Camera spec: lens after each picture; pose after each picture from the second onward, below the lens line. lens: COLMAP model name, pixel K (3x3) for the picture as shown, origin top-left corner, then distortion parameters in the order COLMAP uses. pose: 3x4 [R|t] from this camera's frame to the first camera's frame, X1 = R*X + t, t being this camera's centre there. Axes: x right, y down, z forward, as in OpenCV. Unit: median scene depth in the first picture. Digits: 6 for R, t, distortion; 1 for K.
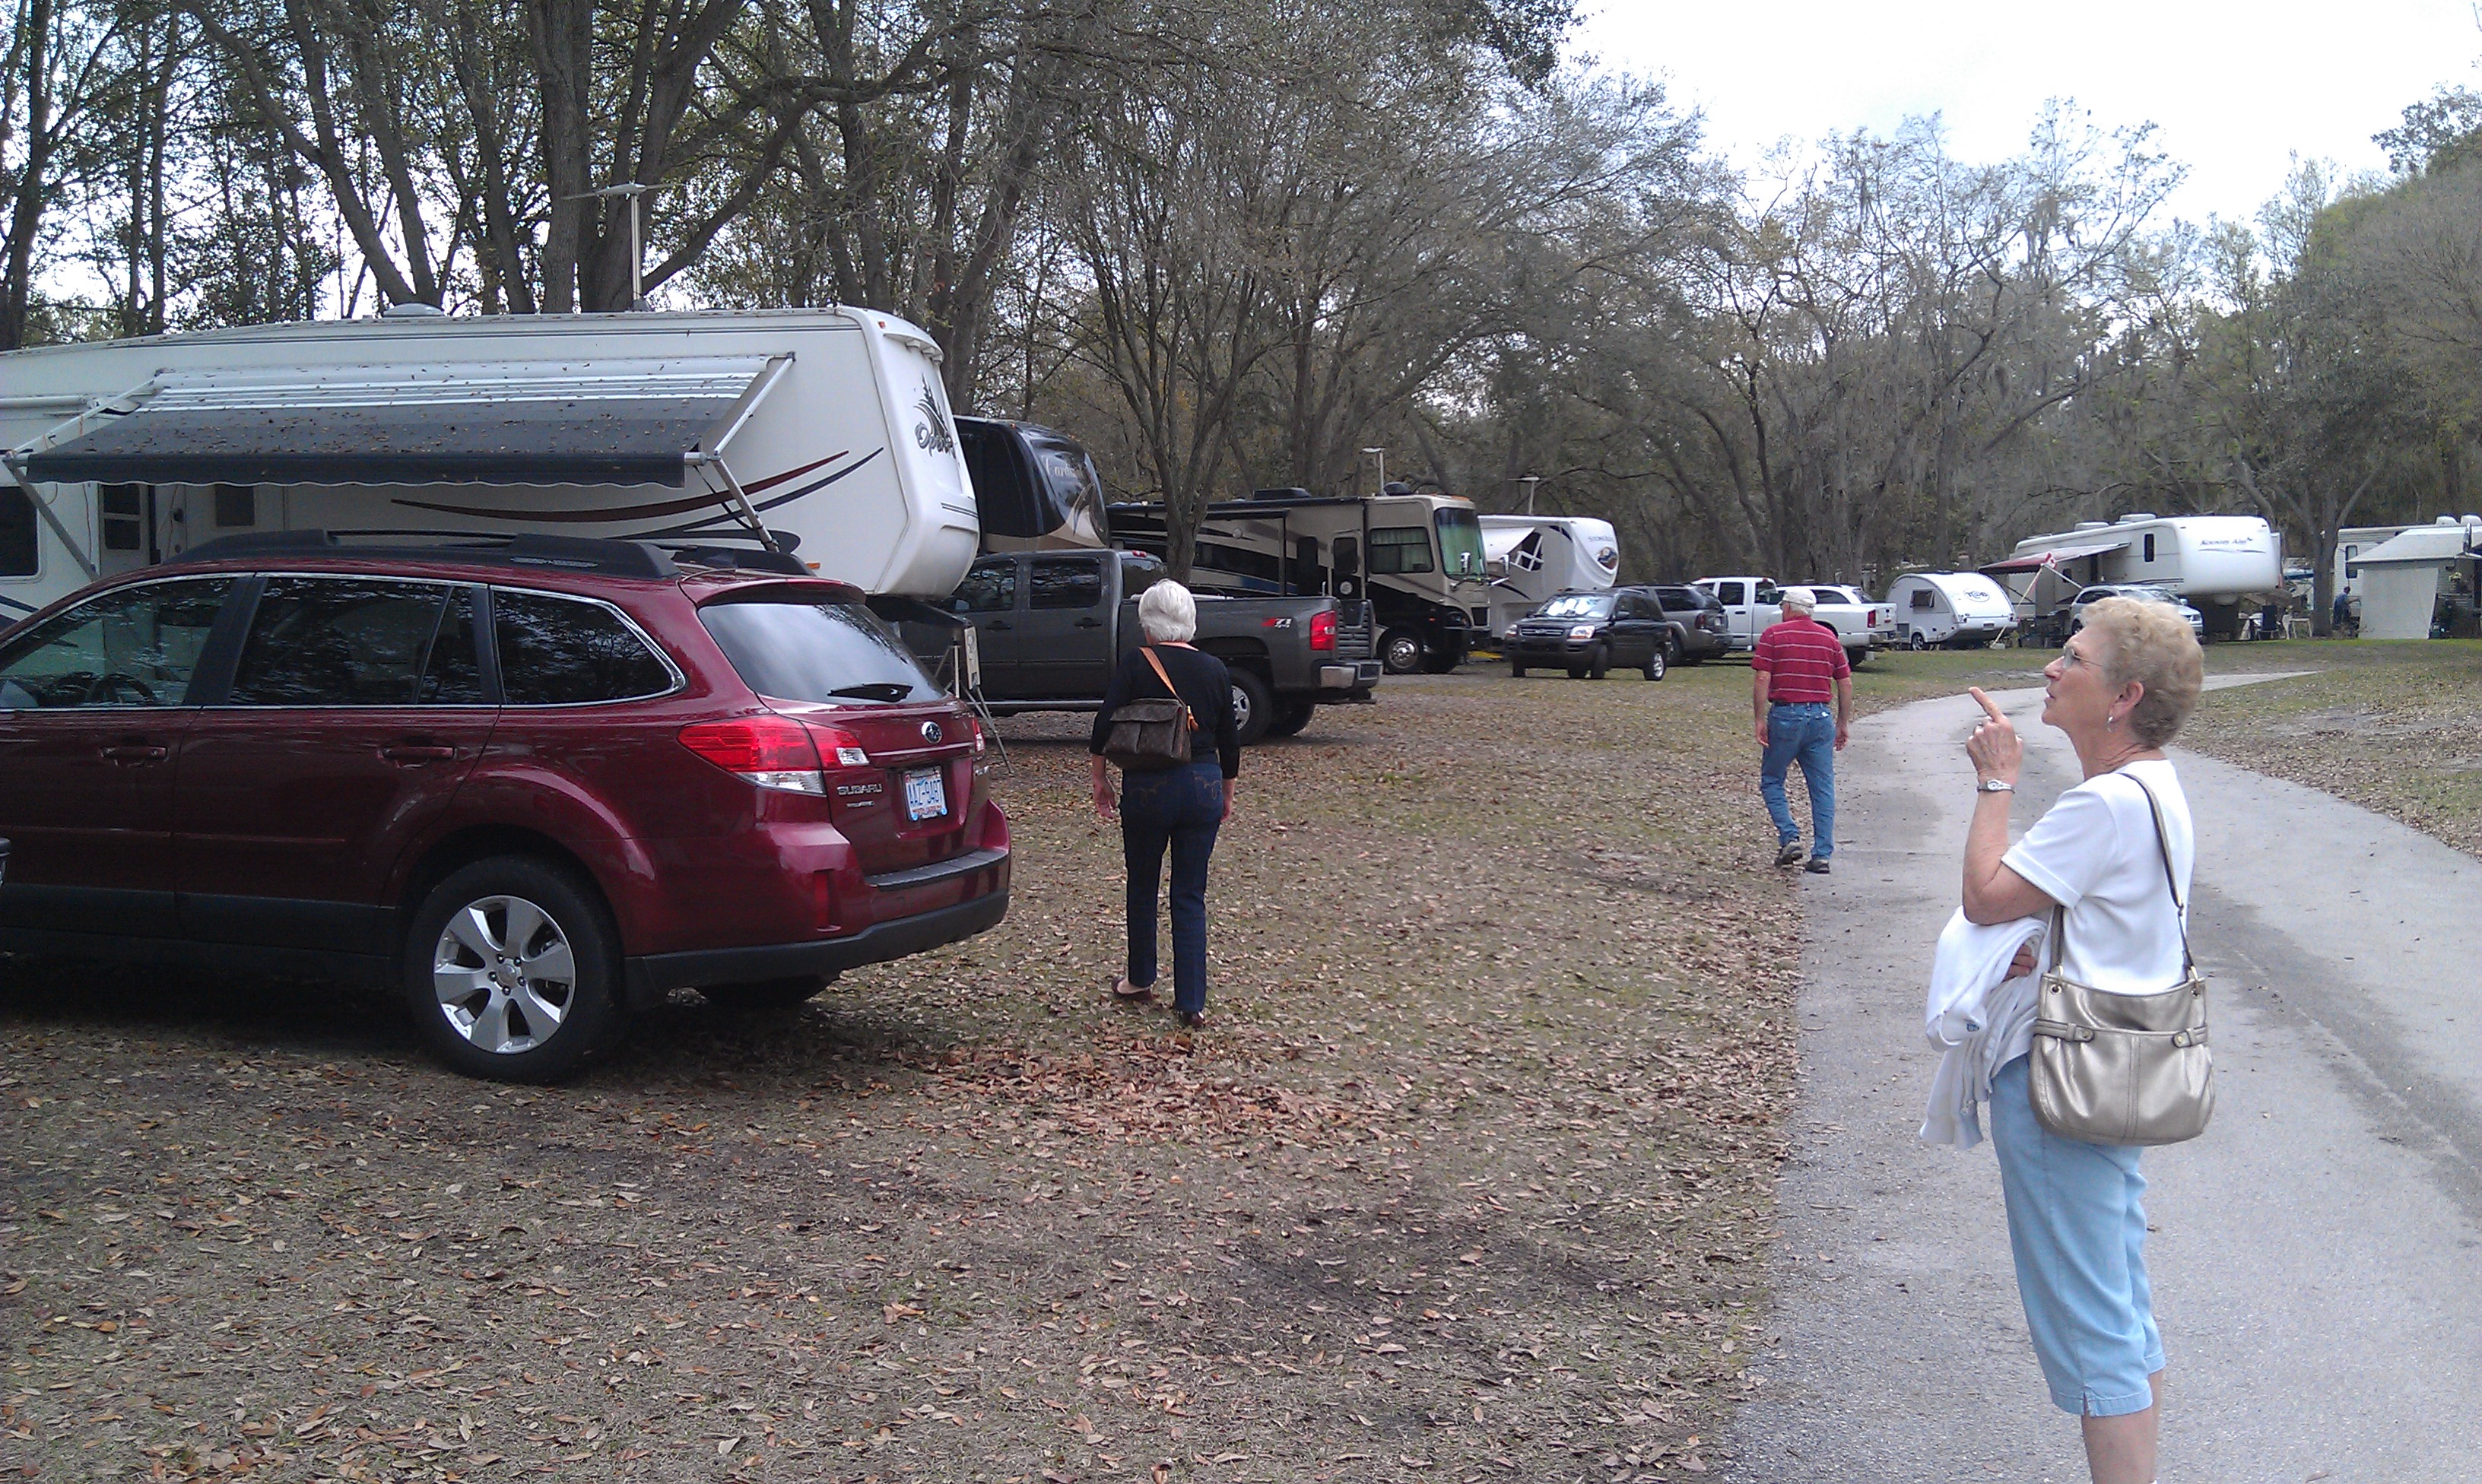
lens RADIAL K [[2570.2, 0, 1241.0], [0, 2570.2, 742.0], [0, 0, 1]] dist [0.135020, -0.508480]
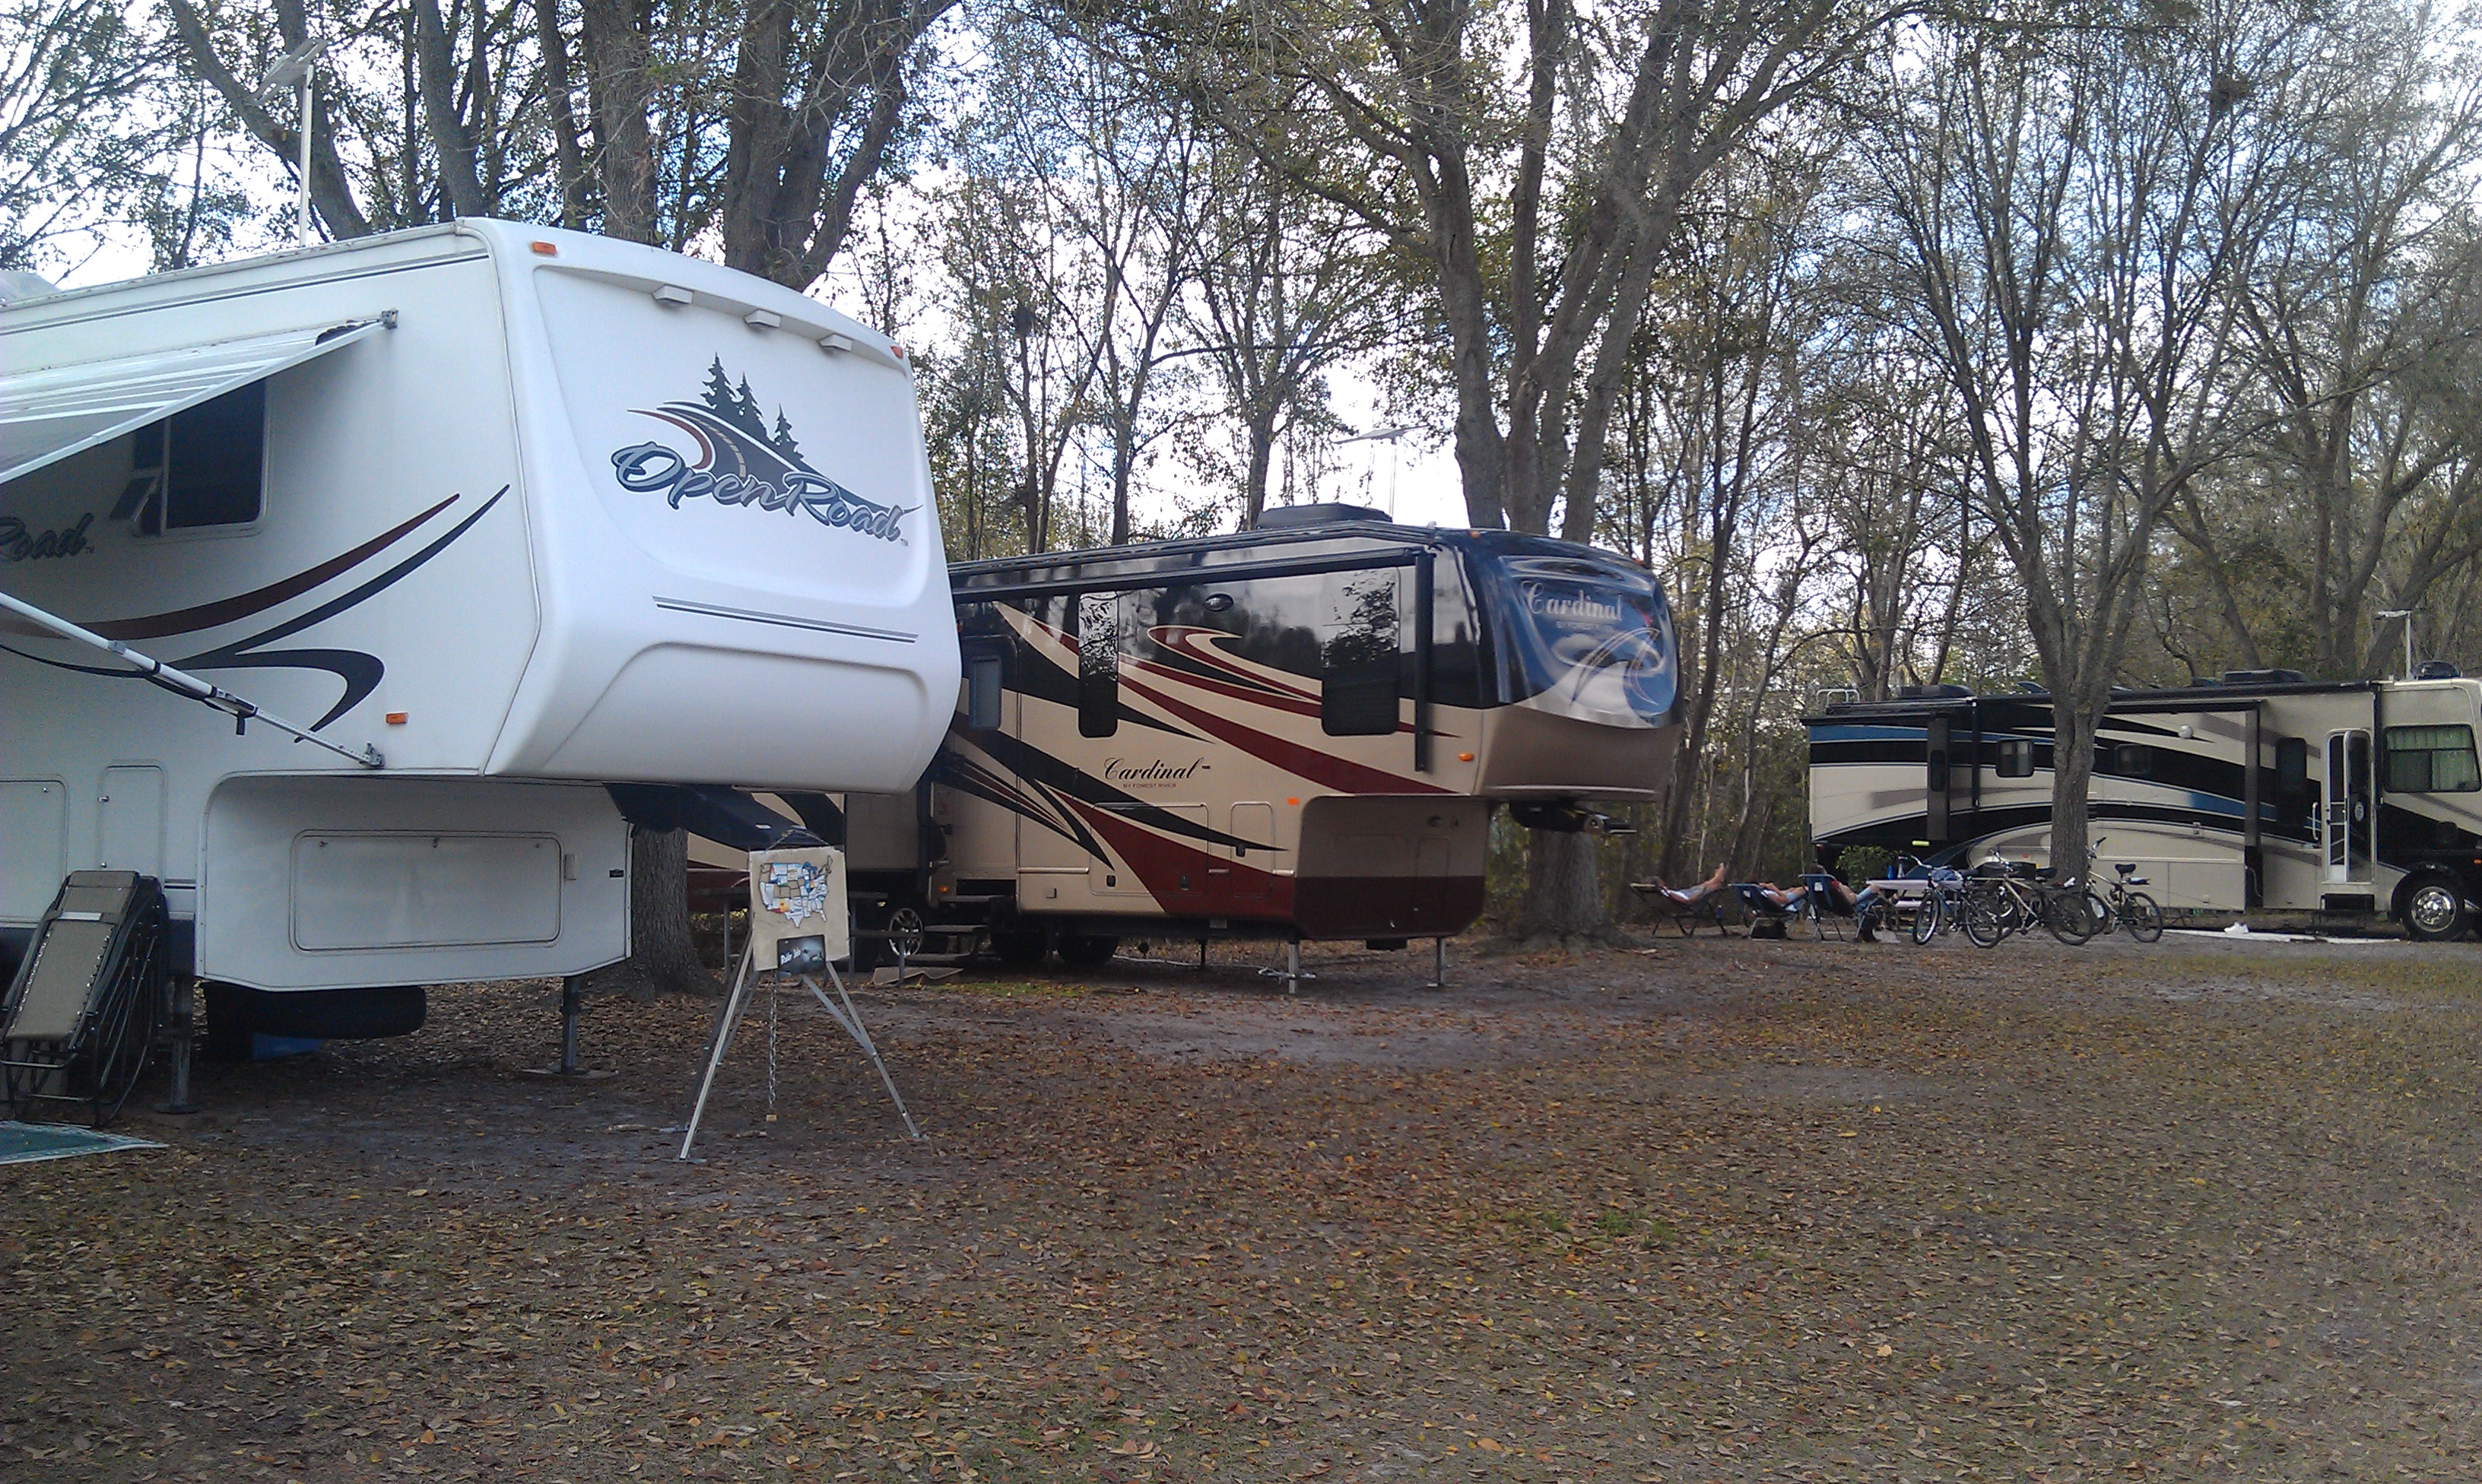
lens RADIAL K [[2570.2, 0, 1241.0], [0, 2570.2, 742.0], [0, 0, 1]] dist [0.135020, -0.508480]
pose [[0.892631, 0.011033, -0.450654, 0.088834], [-0.048898, 0.996171, -0.072466, -0.014133], [0.448129, 0.086722, 0.889753, 0.253283]]
